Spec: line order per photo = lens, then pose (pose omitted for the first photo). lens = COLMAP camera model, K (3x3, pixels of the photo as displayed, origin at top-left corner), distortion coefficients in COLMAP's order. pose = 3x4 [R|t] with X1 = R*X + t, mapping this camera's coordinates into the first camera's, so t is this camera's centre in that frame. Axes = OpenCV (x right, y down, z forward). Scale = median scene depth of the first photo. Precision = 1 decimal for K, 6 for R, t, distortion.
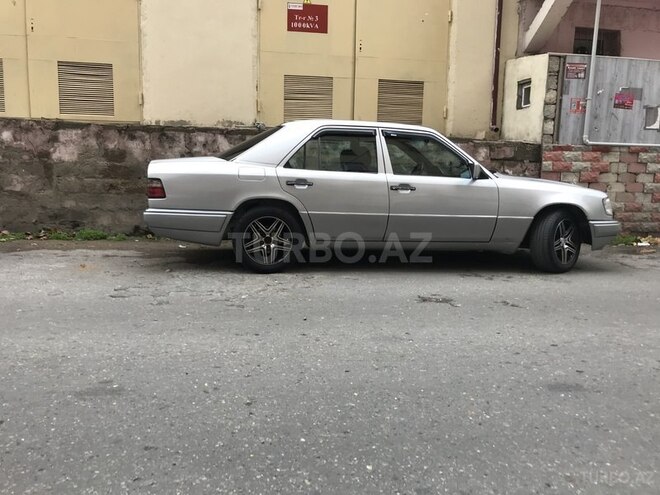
lens RADIAL K [[539.7, 0, 330.0], [0, 539.7, 247.5], [0, 0, 1]] dist [0.009075, 0.004833]
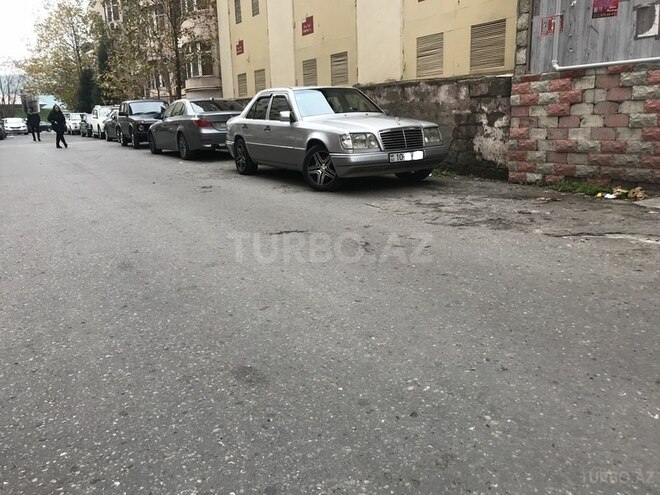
lens RADIAL K [[541.4, 0, 330.0], [0, 541.4, 247.5], [0, 0, 1]] dist [-0.004151, -0.009591]
pose [[0.387194, 0.179704, -0.904316, 1.138003], [-0.089496, 0.983515, 0.157124, -0.019678], [0.917644, 0.020095, 0.396894, 0.343005]]
